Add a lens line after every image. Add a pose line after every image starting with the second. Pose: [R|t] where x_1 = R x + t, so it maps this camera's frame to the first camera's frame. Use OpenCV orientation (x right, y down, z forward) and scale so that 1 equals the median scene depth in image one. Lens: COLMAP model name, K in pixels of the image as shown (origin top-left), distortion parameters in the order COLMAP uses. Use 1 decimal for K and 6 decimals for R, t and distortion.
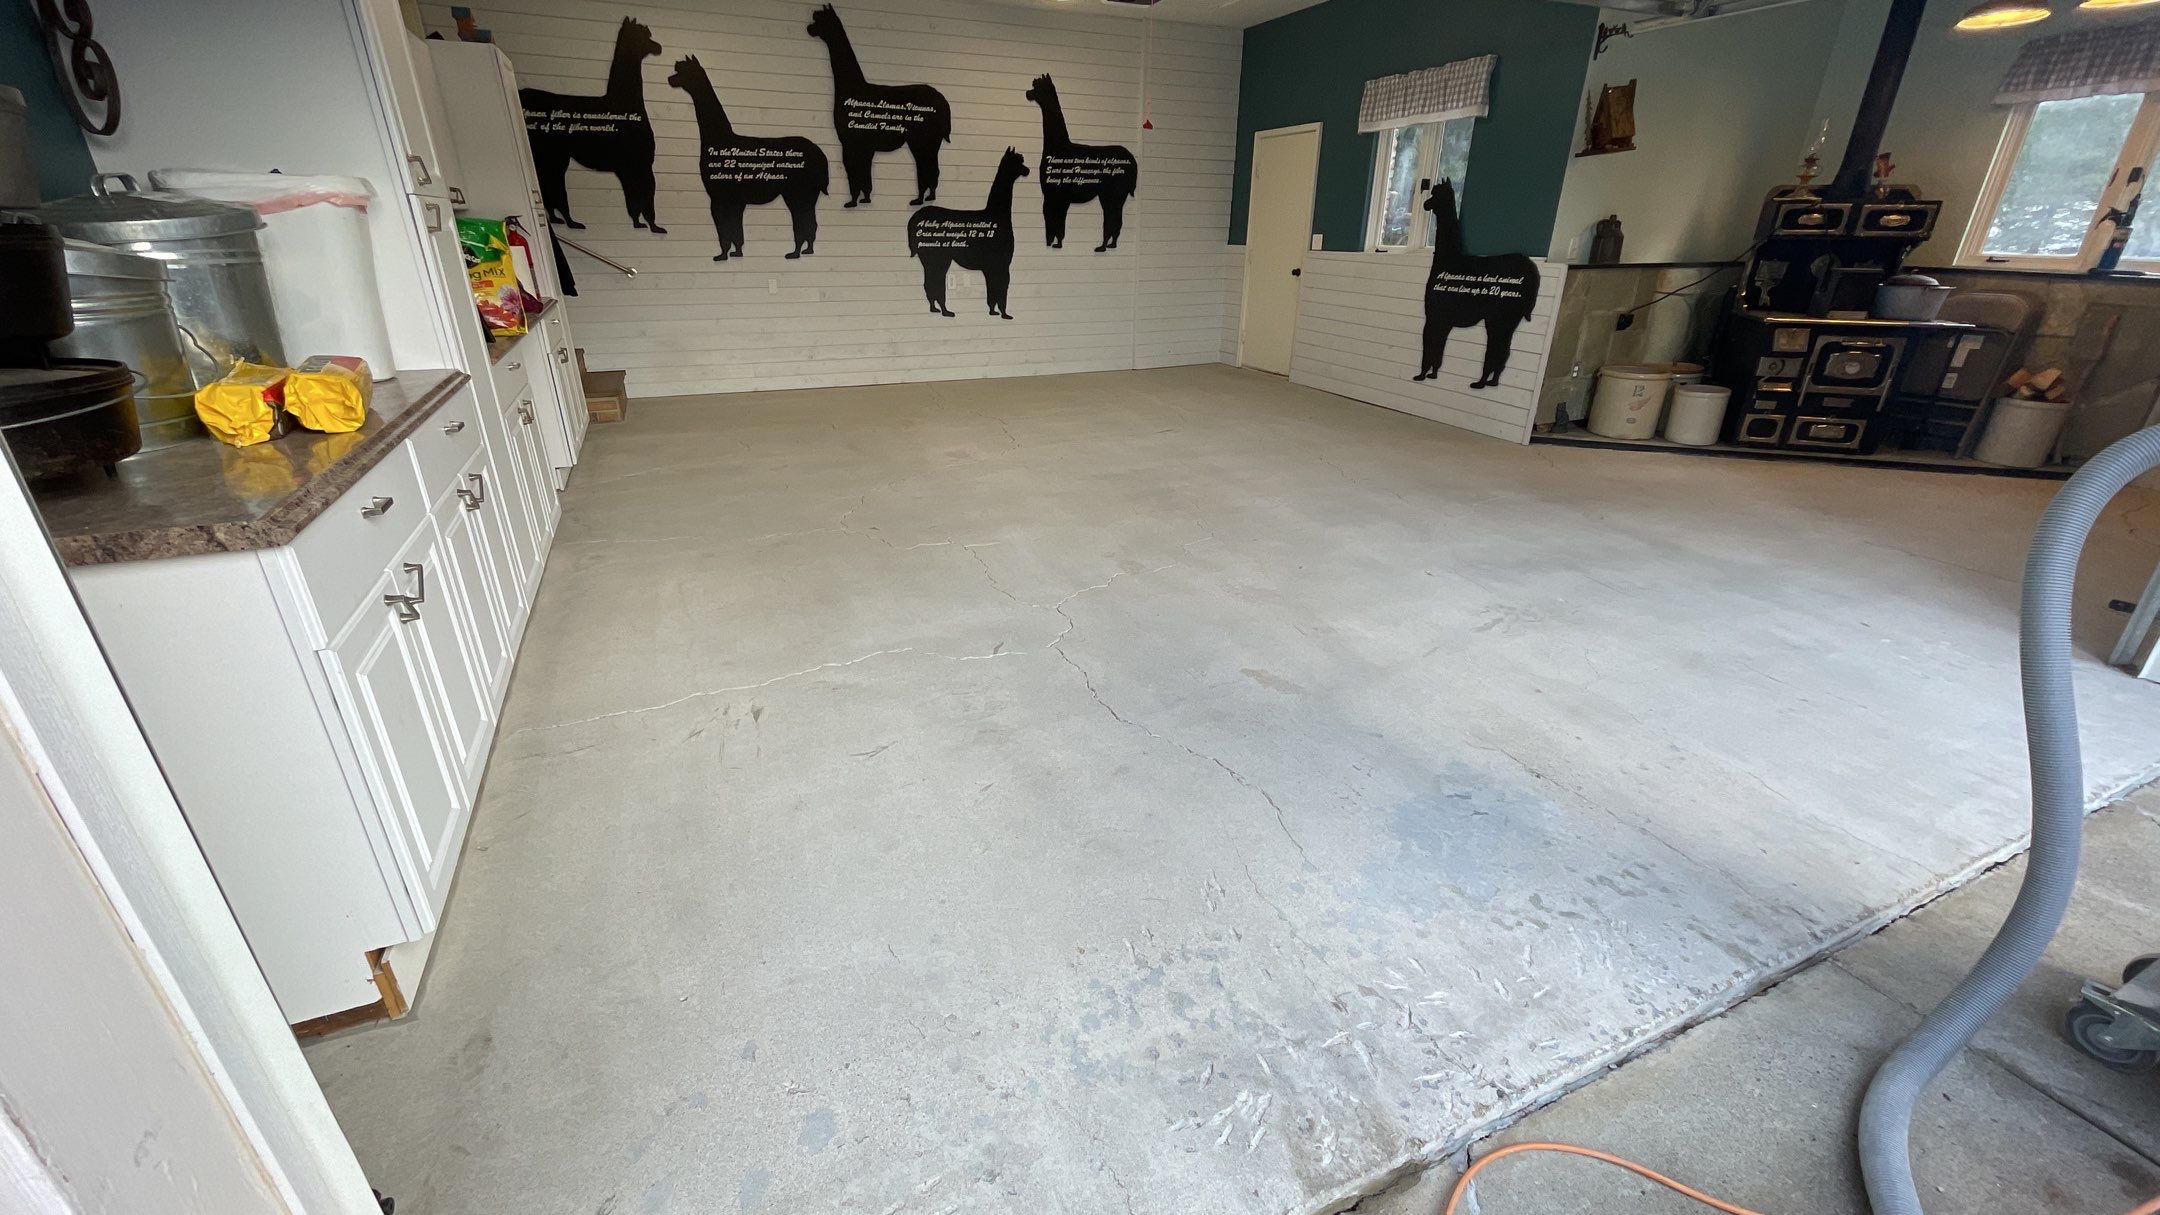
lens RADIAL K [[869.3, 0, 1076.7], [0, 869.3, 611.5], [0, 0, 1]] dist [-0.007994, 0.002646]
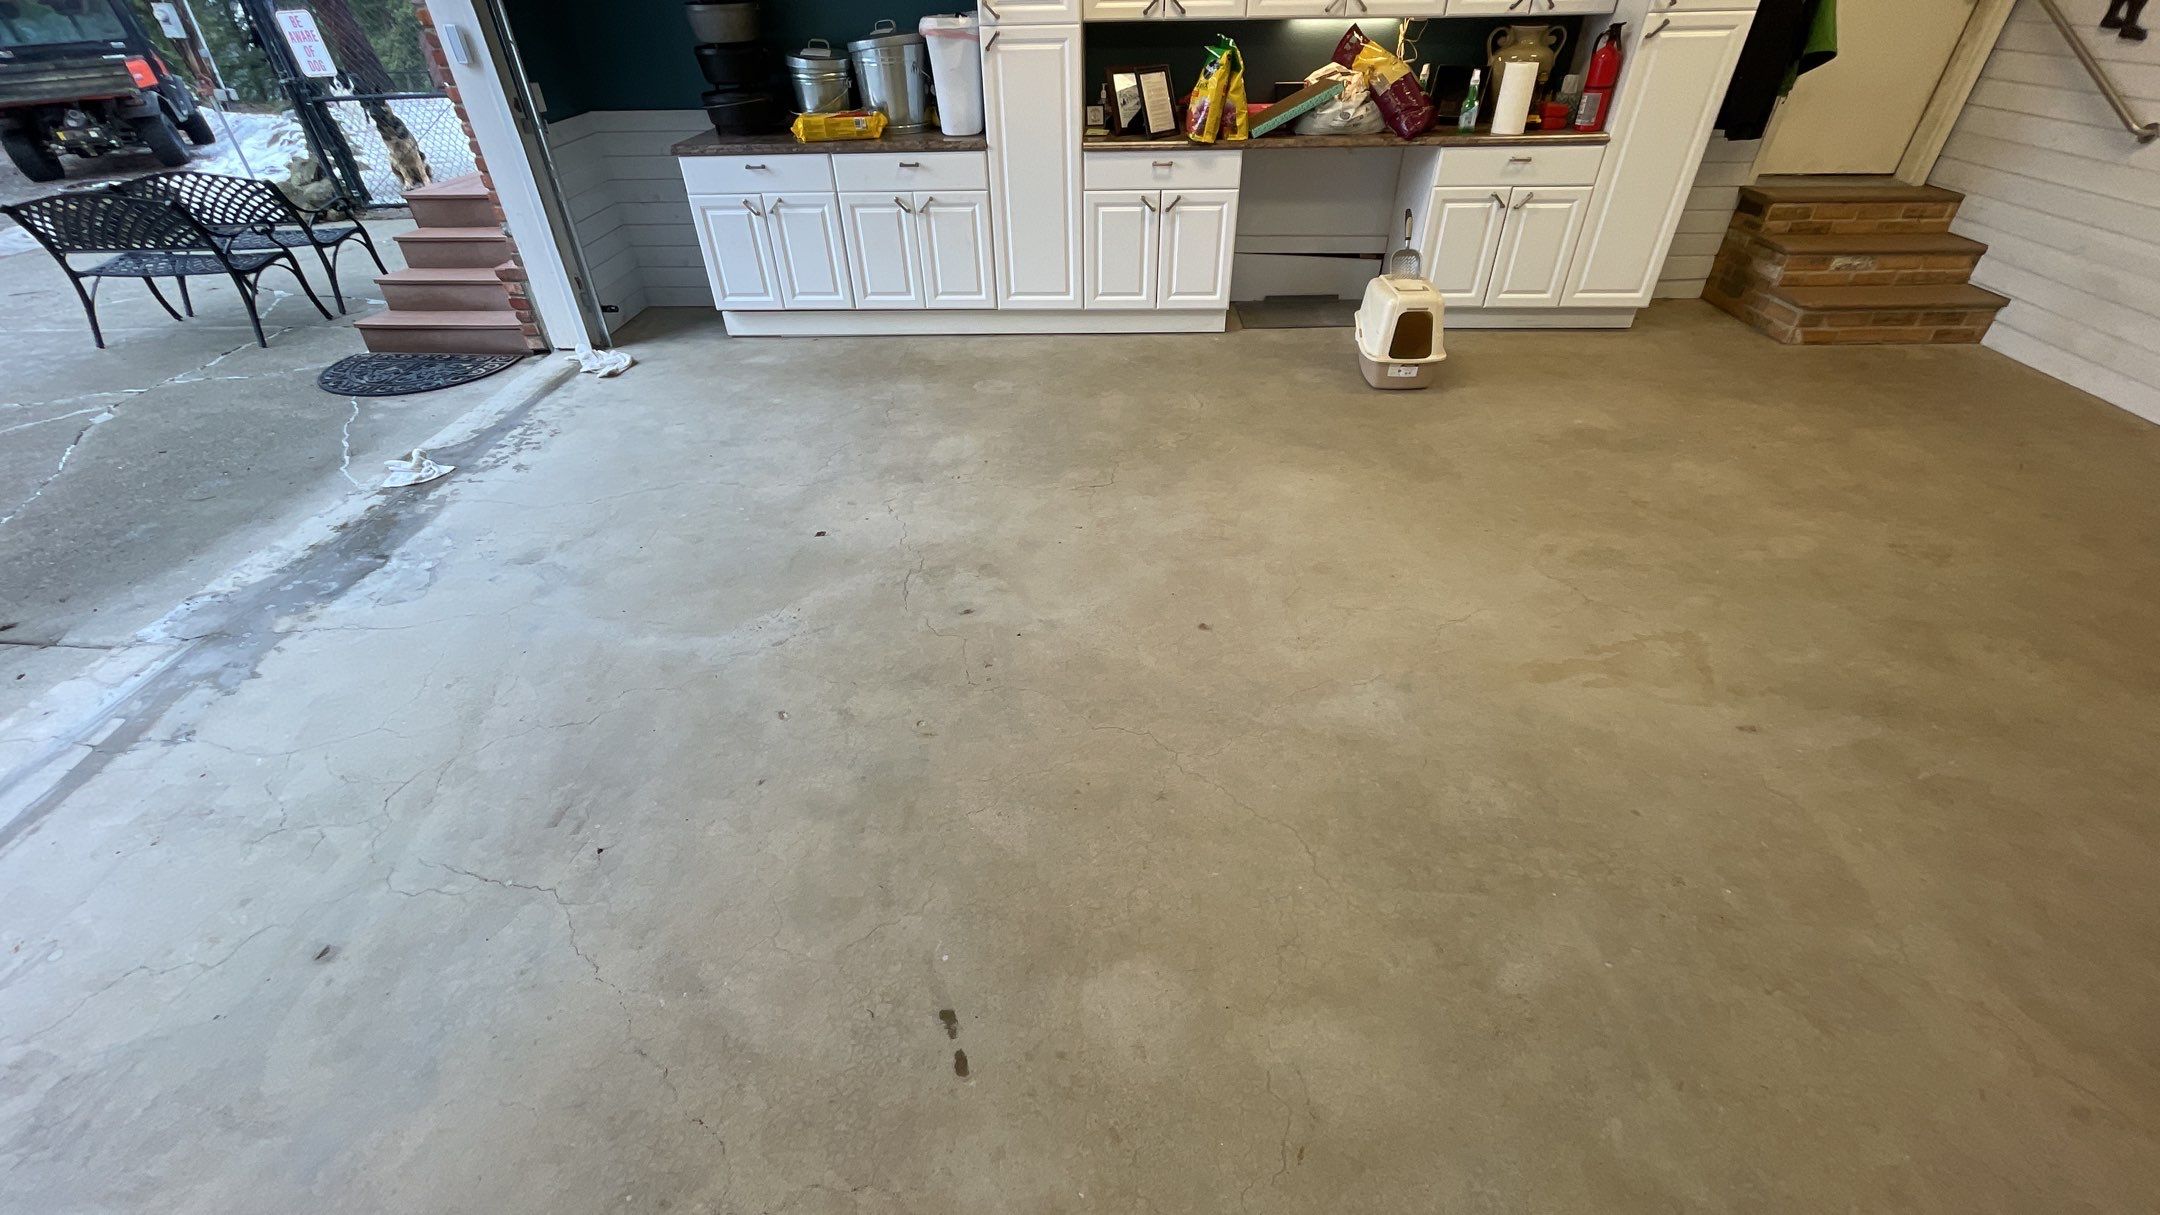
lens RADIAL K [[872.8, 0, 1075.9], [0, 872.8, 607.4], [0, 0, 1]] dist [-0.005103, 0.000766]
pose [[-0.452699, 0.522706, -0.722386, 0.329132], [-0.348934, 0.641696, 0.682987, -0.344440], [0.820554, 0.561253, -0.108106, 0.693859]]
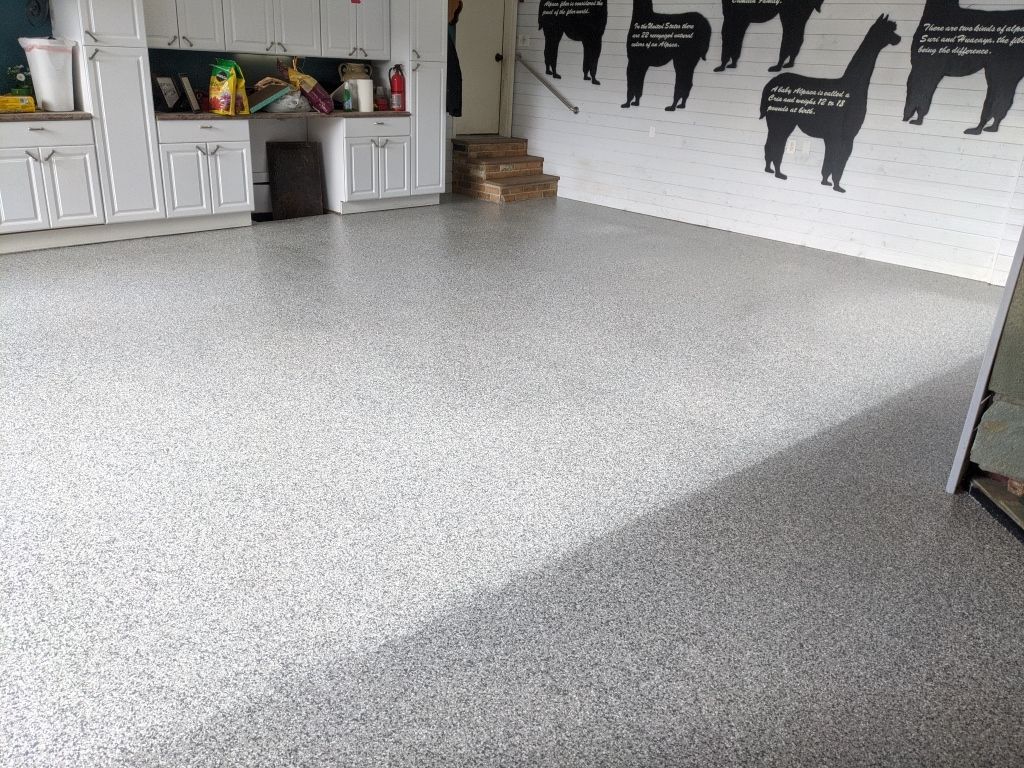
lens RADIAL K [[805.5, 0, 520.1], [0, 805.5, 376.2], [0, 0, 1]] dist [0.053137, -0.076442]
pose [[0.363001, 0.351846, -0.862806, 0.764704], [-0.423418, 0.887130, 0.183624, -0.214232], [0.830029, 0.298672, 0.471007, 0.438663]]
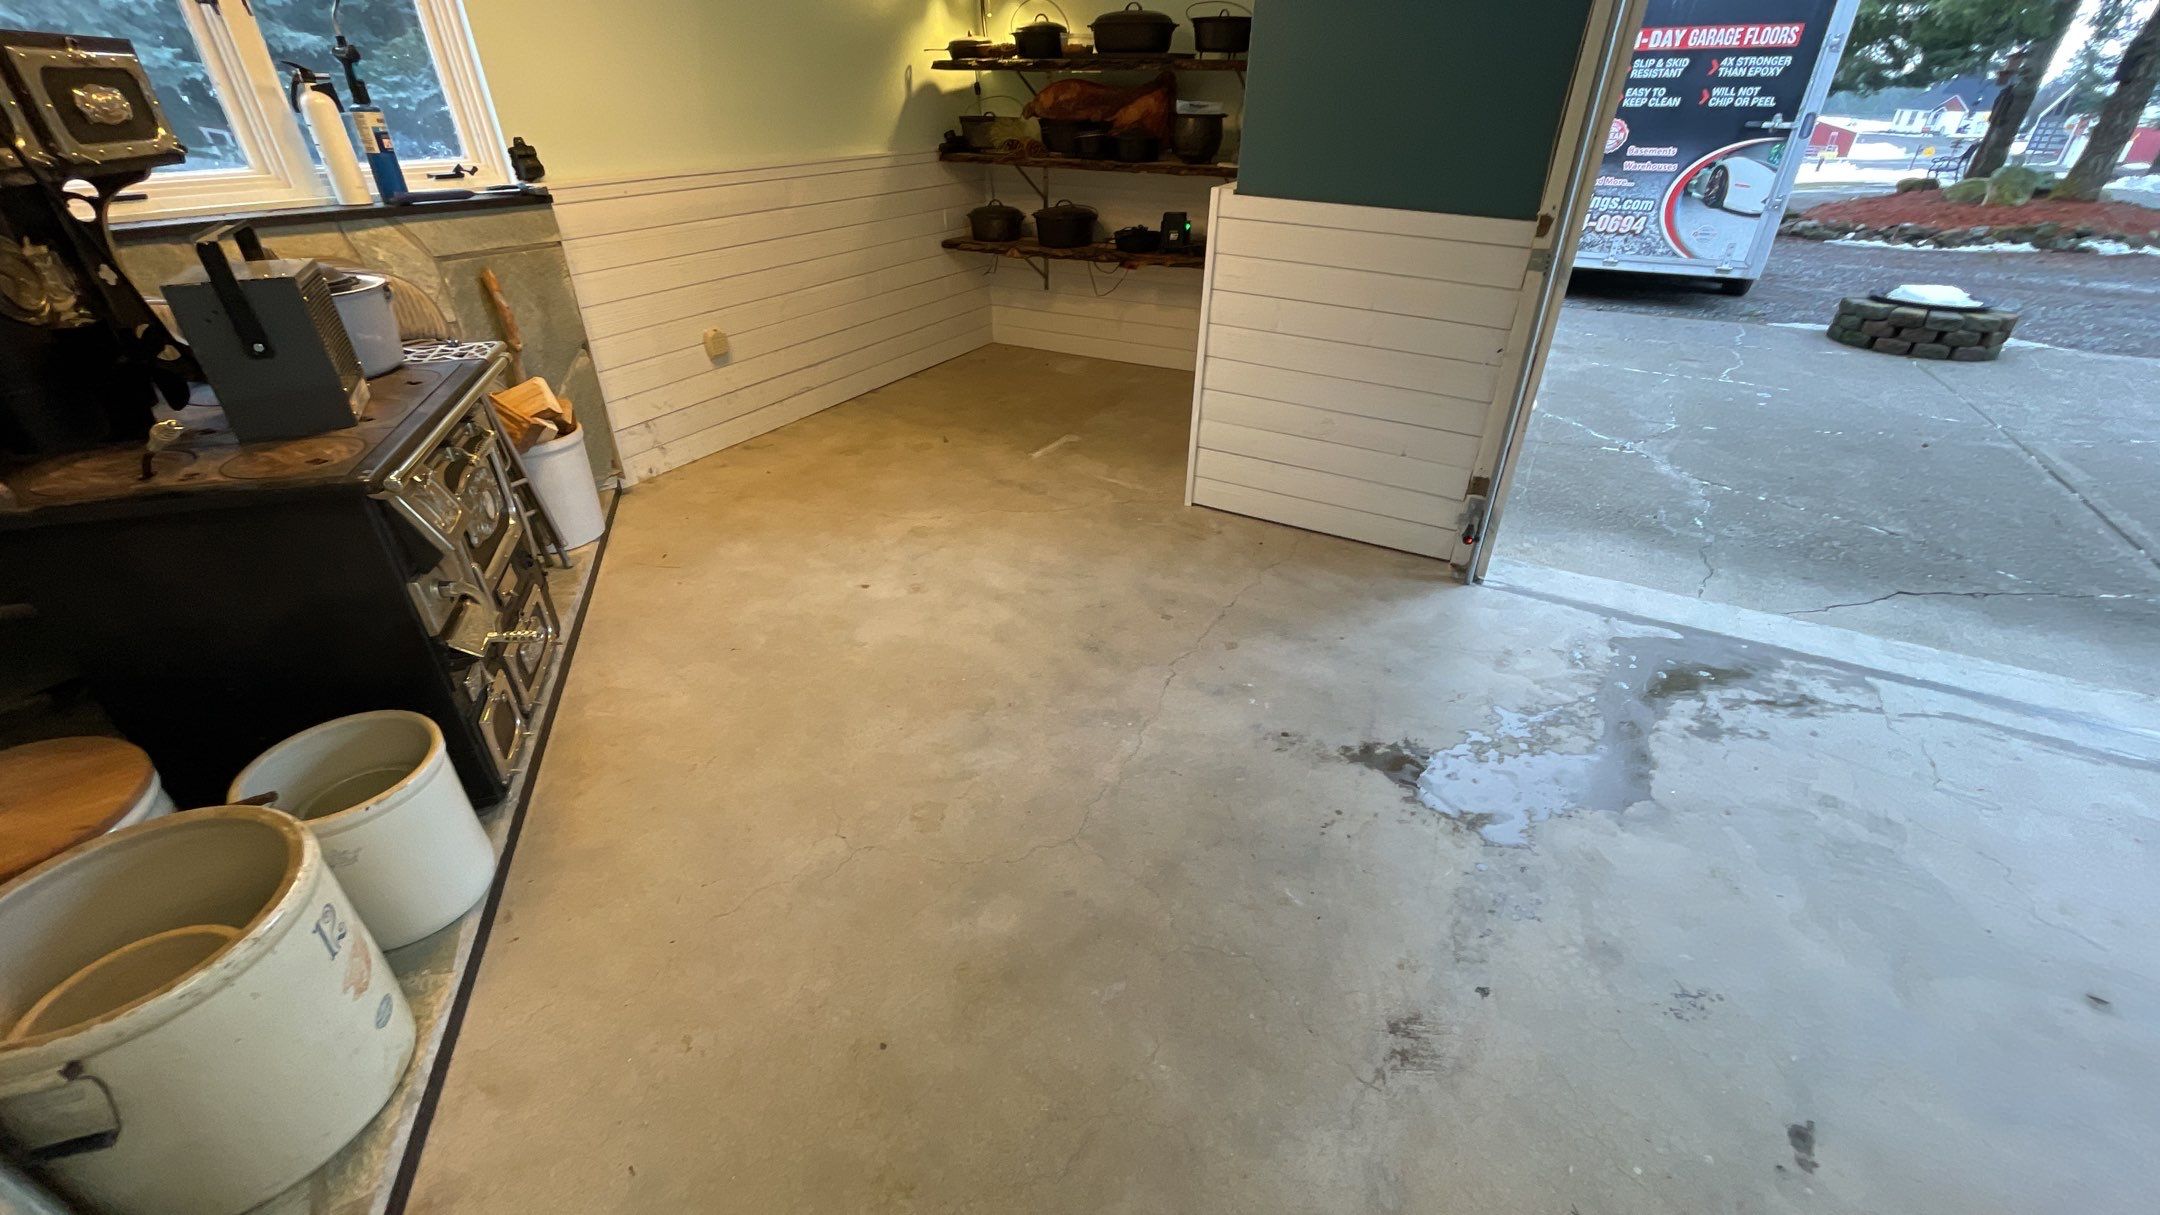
lens RADIAL K [[869.3, 0, 1080.0], [0, 869.3, 611.7], [0, 0, 1]] dist [-0.007994, 0.002646]
pose [[-0.609768, -0.419230, 0.672629, 0.354731], [0.309999, 0.654900, 0.689208, -0.346102], [-0.729441, 0.628771, -0.269376, 0.744093]]
